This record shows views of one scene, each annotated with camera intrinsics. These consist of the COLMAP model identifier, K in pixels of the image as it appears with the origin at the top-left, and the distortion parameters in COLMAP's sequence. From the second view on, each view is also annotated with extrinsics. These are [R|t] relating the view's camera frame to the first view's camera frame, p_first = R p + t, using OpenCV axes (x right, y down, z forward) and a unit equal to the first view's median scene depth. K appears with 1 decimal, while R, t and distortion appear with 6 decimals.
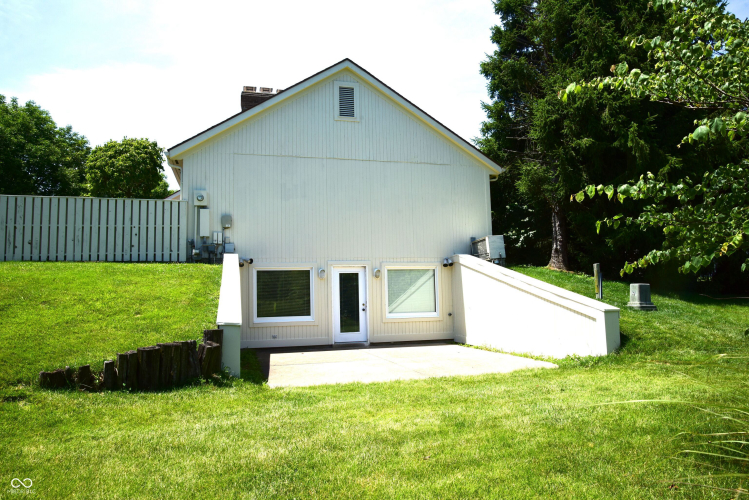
lens RADIAL K [[513.9, 0, 374.5], [0, 513.9, 250.0], [0, 0, 1]] dist [-0.021884, 0.000117]
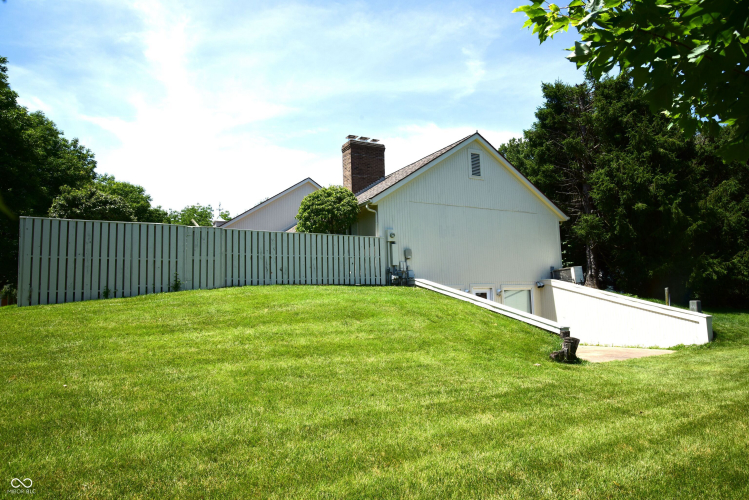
lens RADIAL K [[520.9, 0, 374.5], [0, 520.9, 250.0], [0, 0, 1]] dist [-0.001482, 0.000959]
pose [[0.963912, 0.020642, 0.265418, -0.728067], [-0.014367, 0.999570, -0.025564, -0.030309], [-0.265832, 0.020828, 0.963794, -0.257256]]
